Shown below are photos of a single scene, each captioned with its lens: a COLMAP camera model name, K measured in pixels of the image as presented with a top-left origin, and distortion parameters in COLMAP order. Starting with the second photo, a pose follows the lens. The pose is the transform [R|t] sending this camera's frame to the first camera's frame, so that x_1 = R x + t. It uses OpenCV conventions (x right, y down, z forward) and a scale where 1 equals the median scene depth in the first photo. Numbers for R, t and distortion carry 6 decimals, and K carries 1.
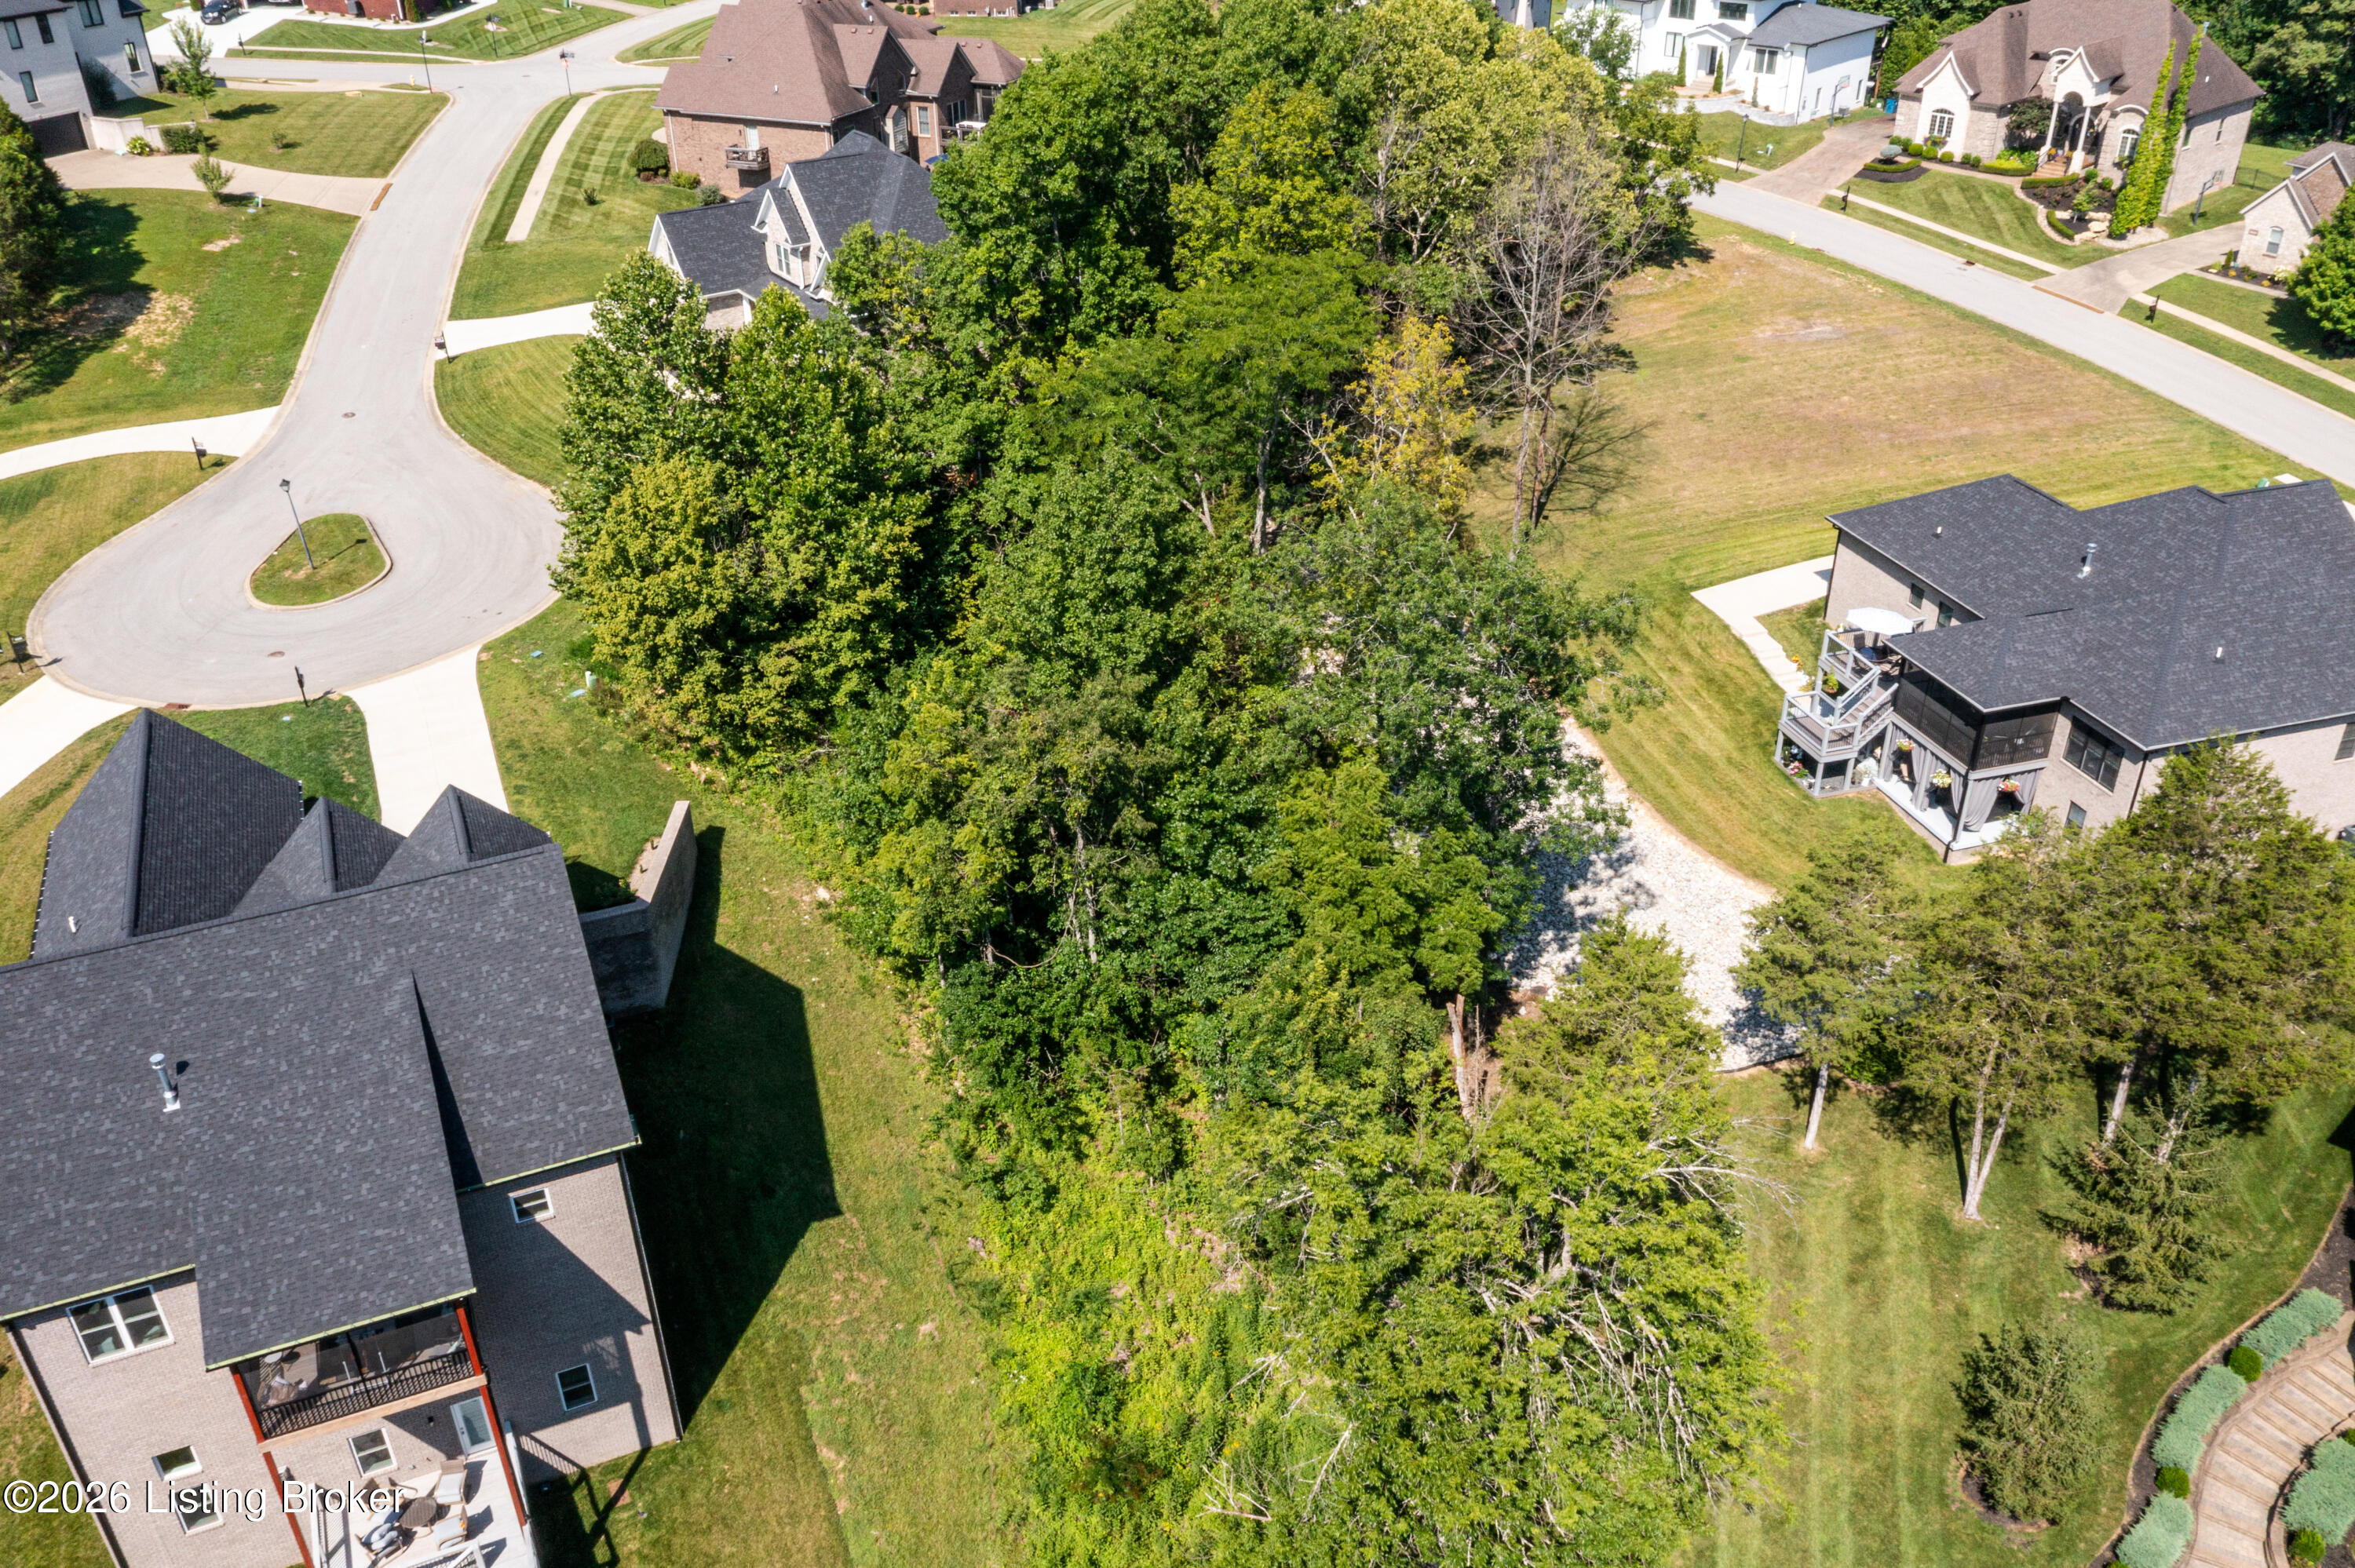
lens RADIAL K [[1864.1, 0, 1171.7], [0, 1864.1, 772.7], [0, 0, 1]] dist [-0.022439, 0.012257]
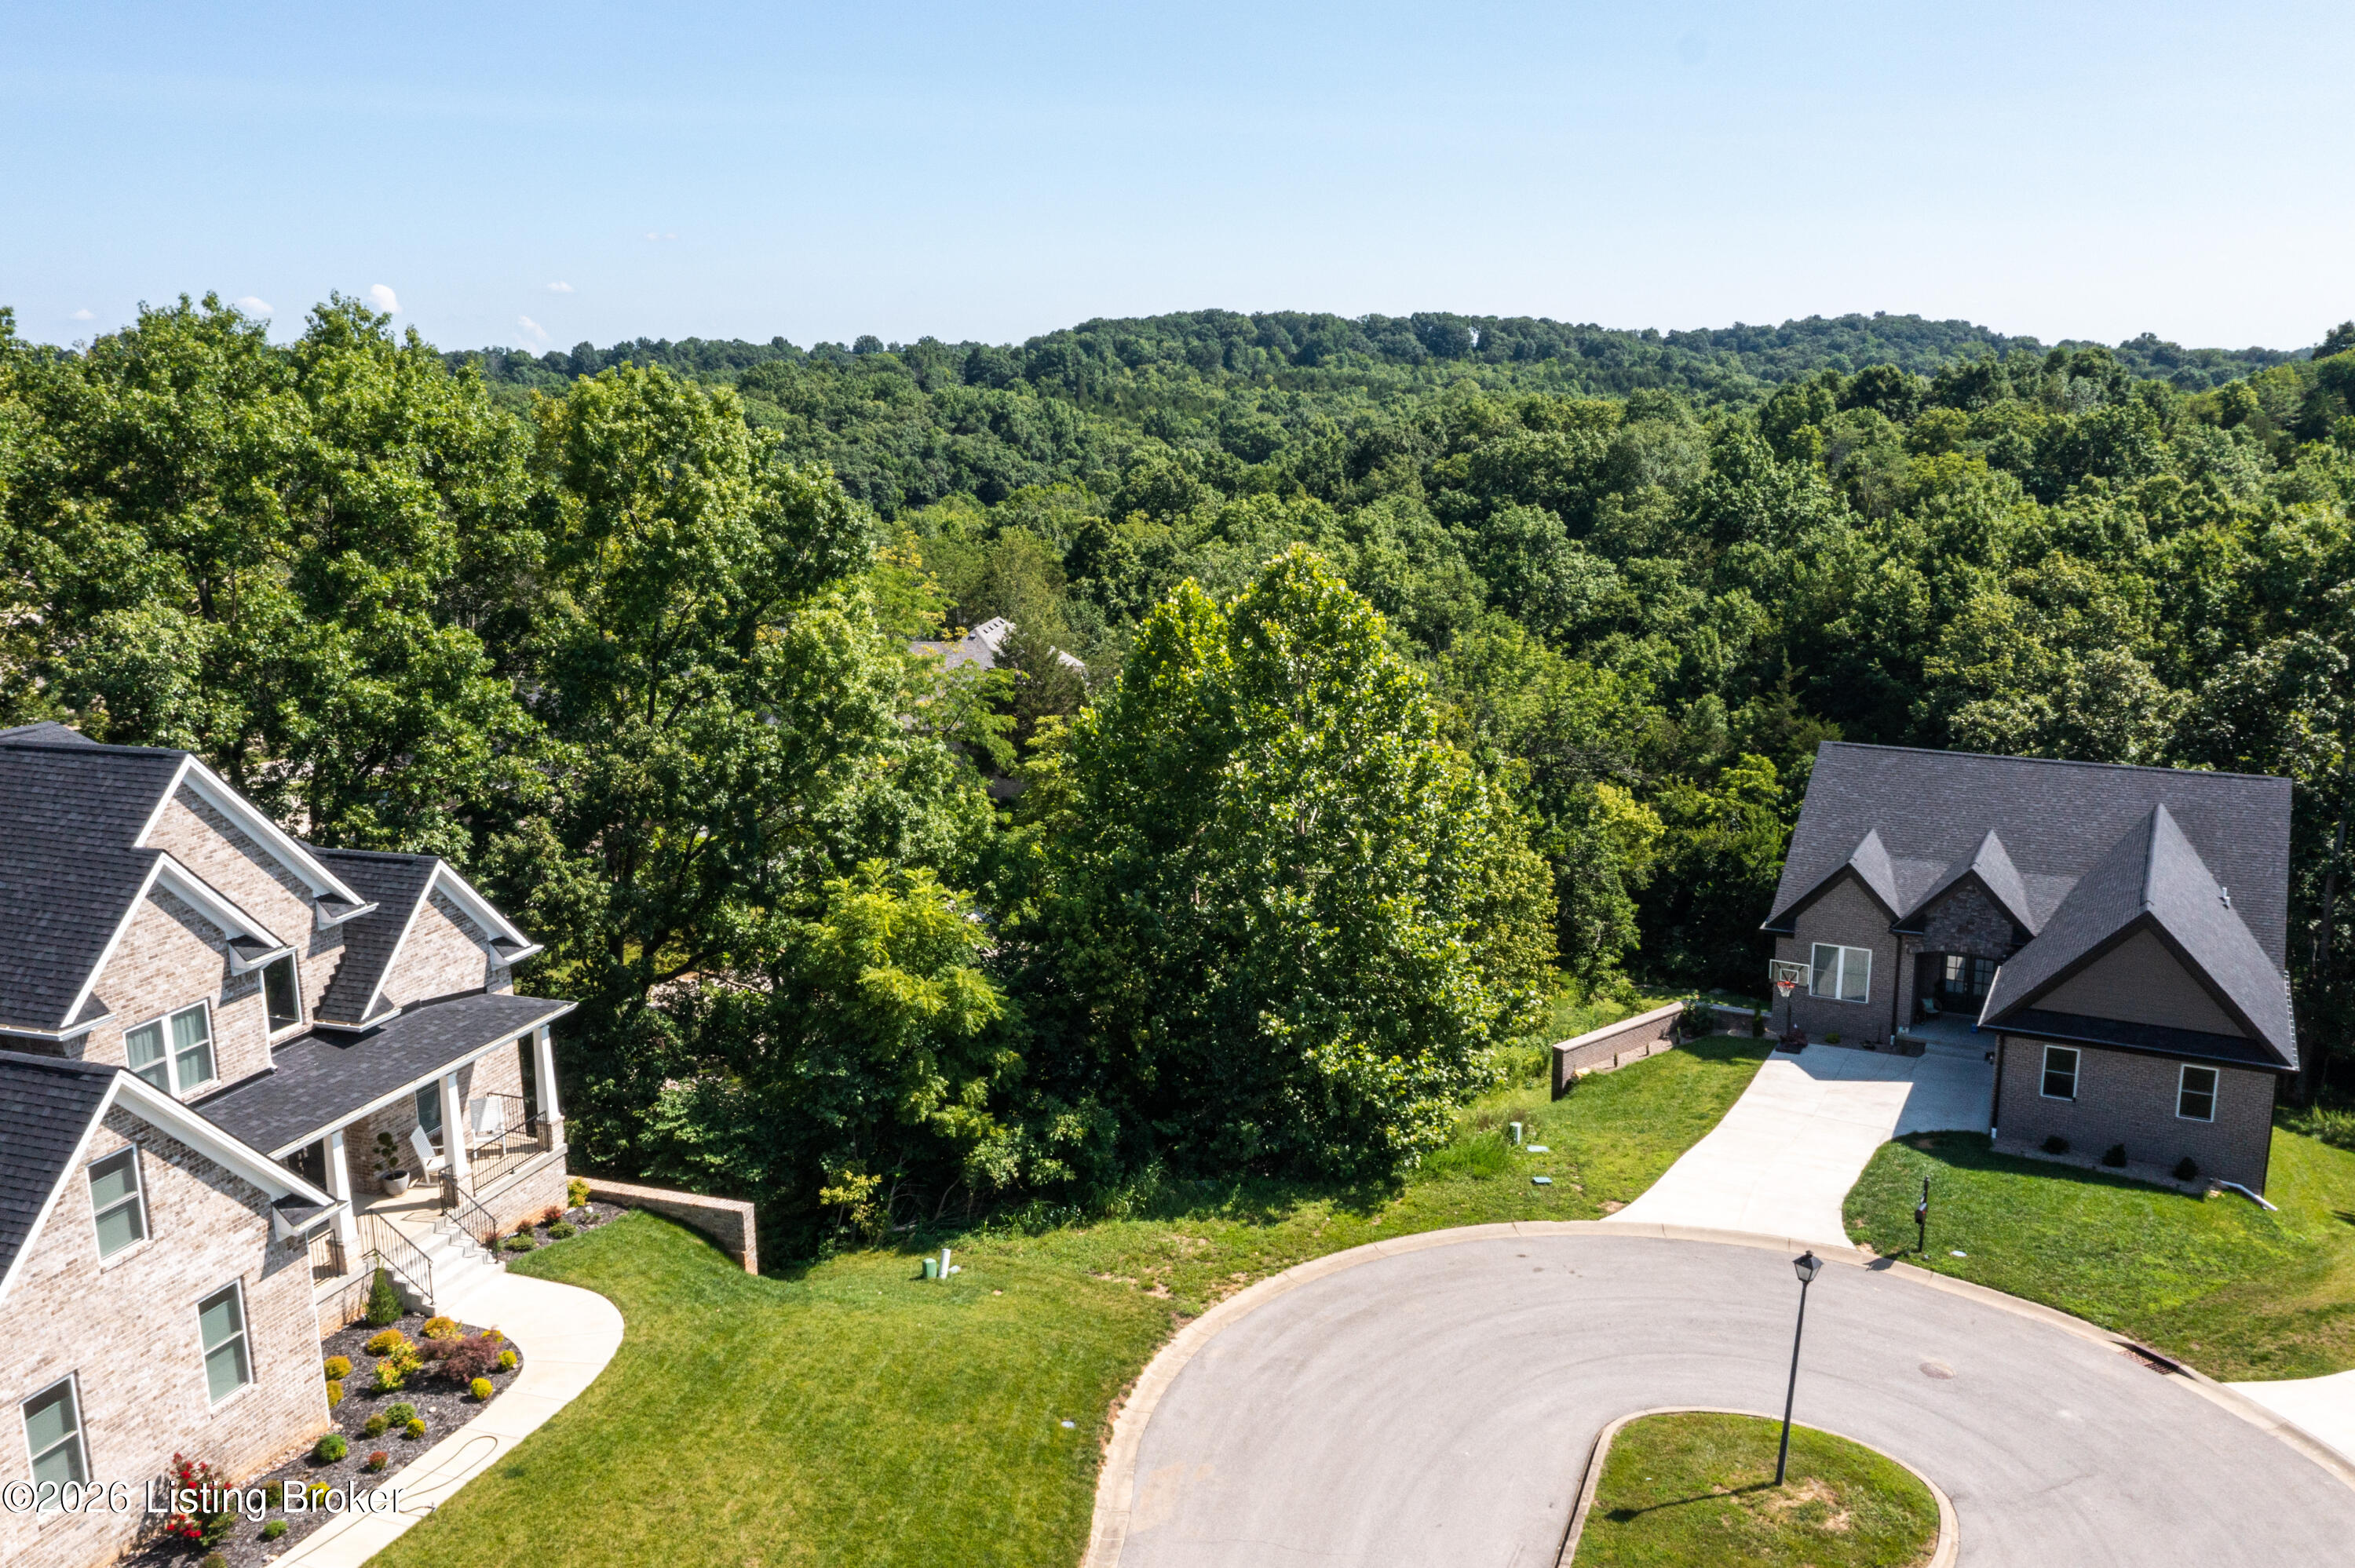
lens RADIAL K [[1864.1, 0, 1171.7], [0, 1864.1, 772.7], [0, 0, 1]] dist [-0.022439, 0.012257]
pose [[-0.604686, -0.143767, 0.783381, -0.671264], [0.415356, 0.782313, 0.464182, -0.465075], [-0.679583, 0.606067, -0.413340, 1.157660]]
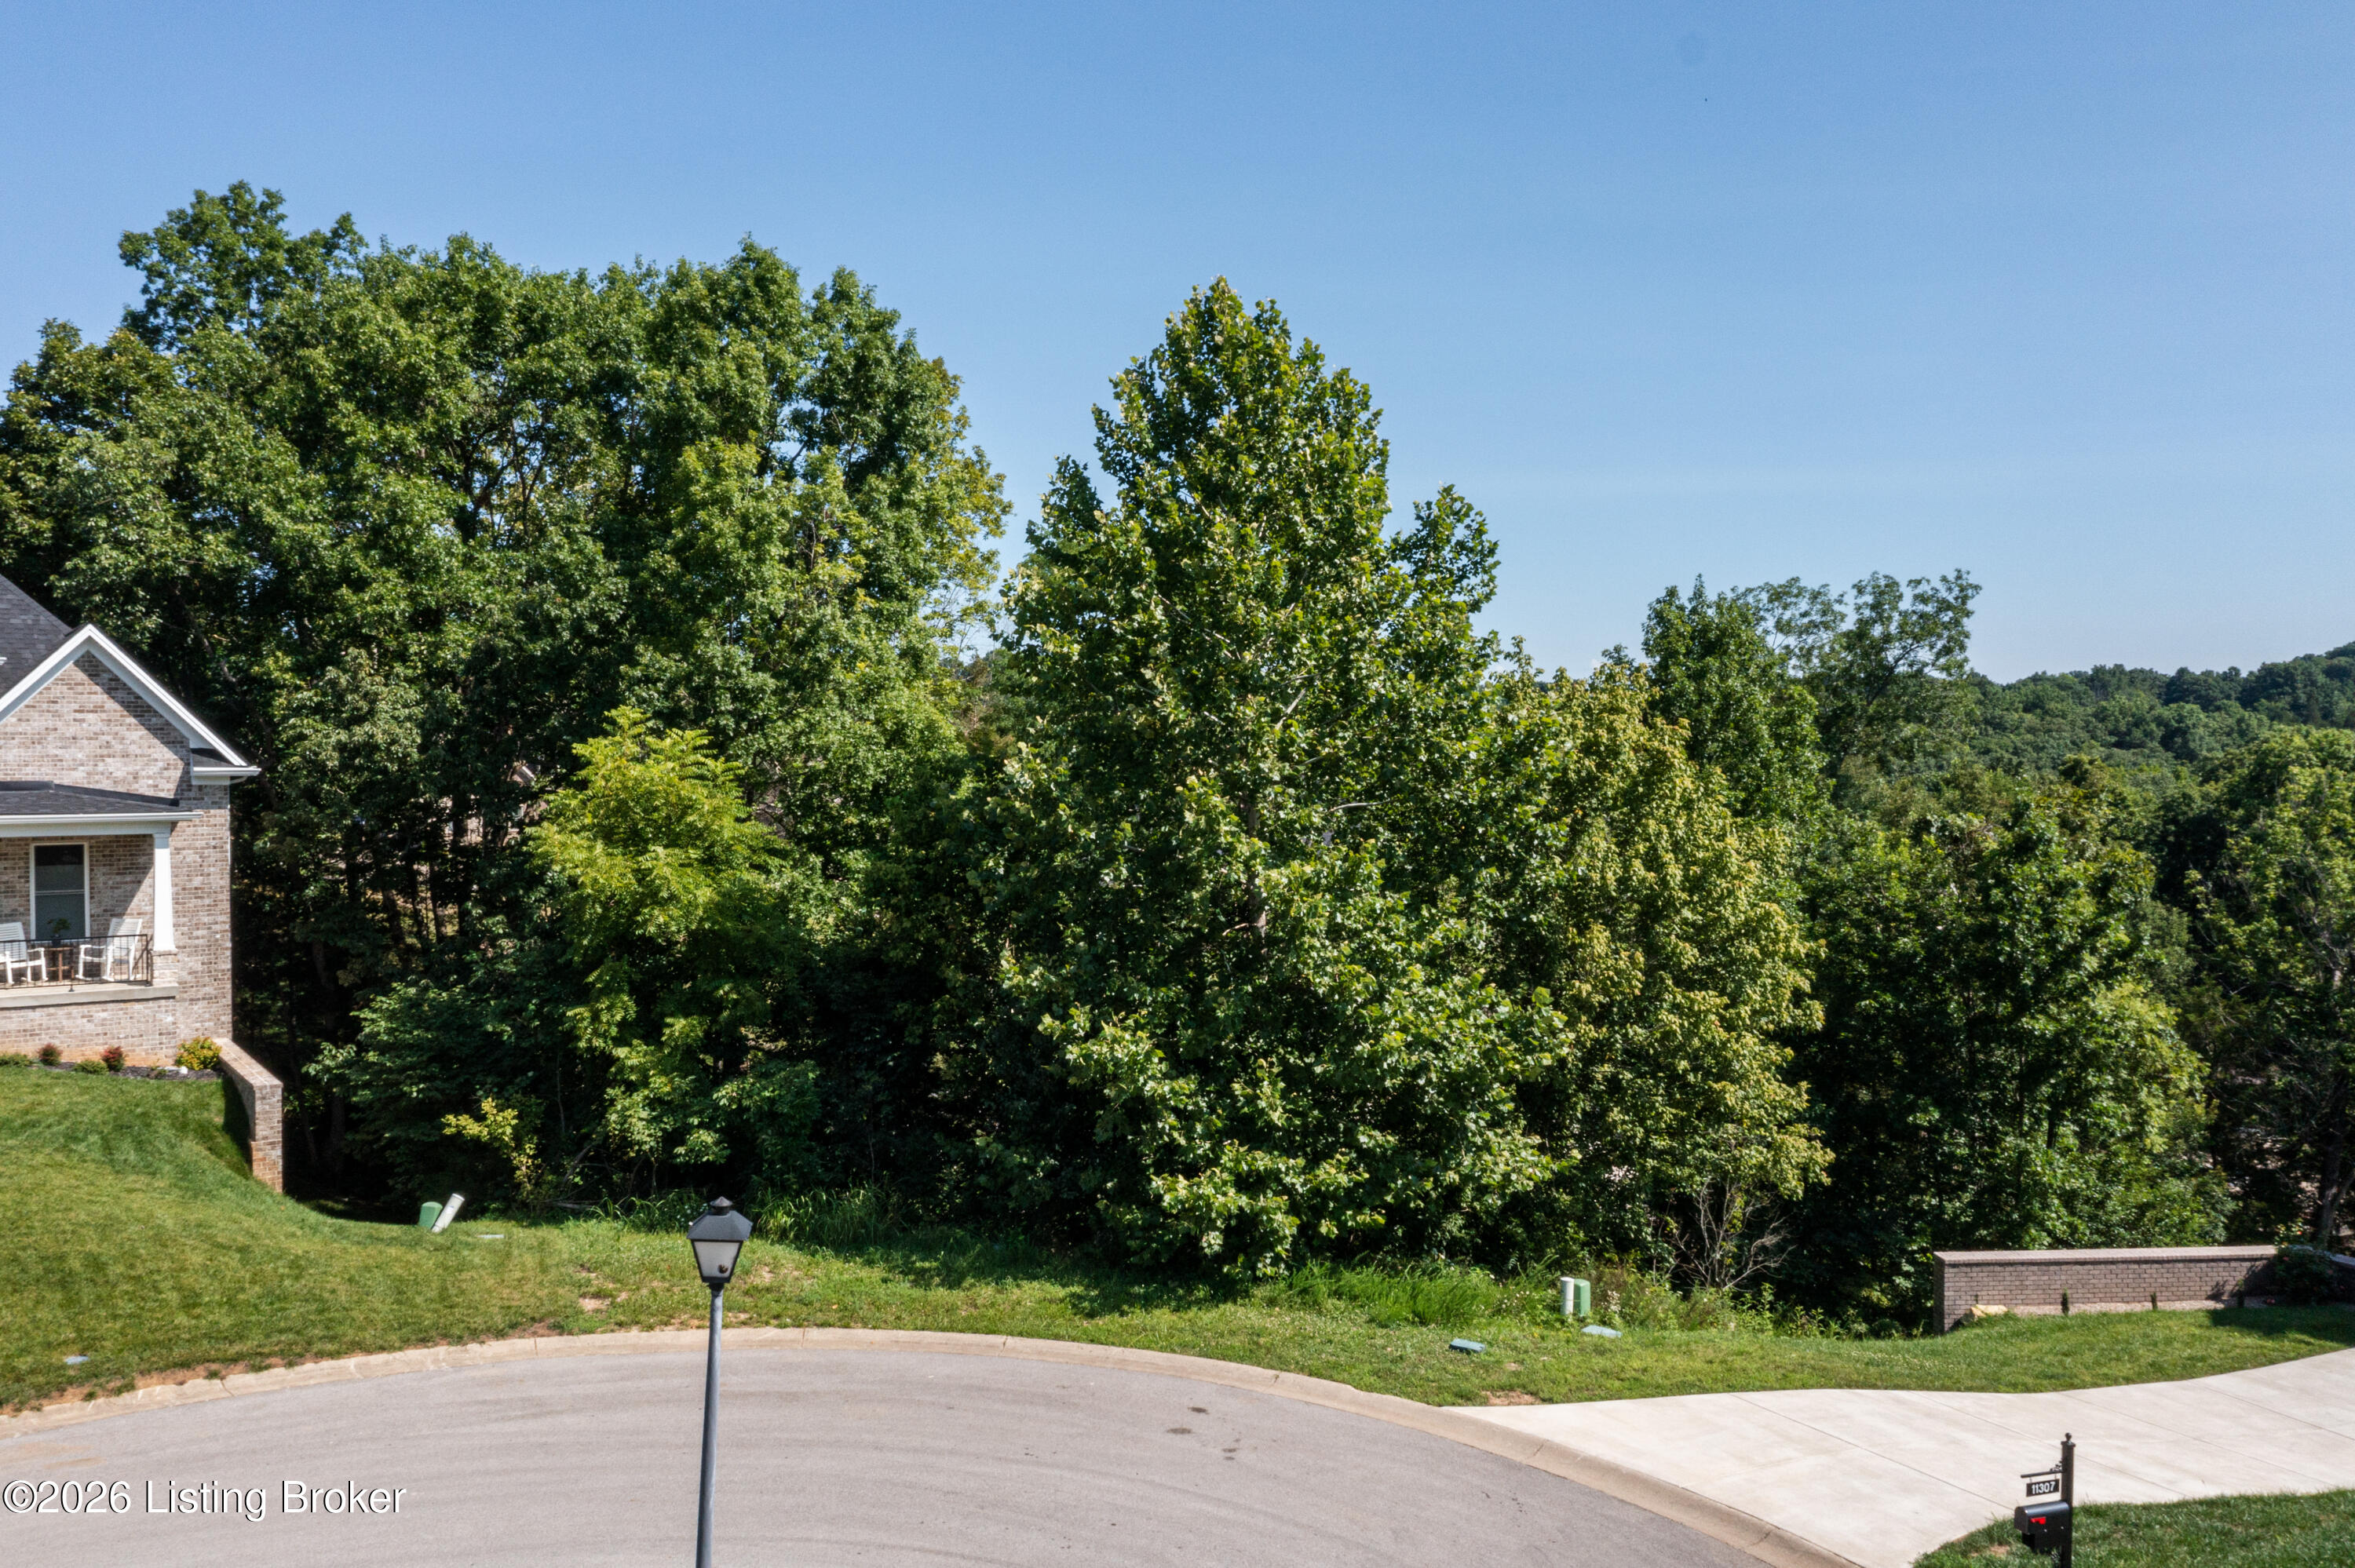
lens RADIAL K [[1864.1, 0, 1171.7], [0, 1864.1, 772.7], [0, 0, 1]] dist [-0.022439, 0.012257]
pose [[-0.018083, 0.000220, 0.999836, -0.614959], [0.504329, 0.863466, 0.008931, -0.166040], [-0.863322, 0.504408, -0.015725, 0.921848]]
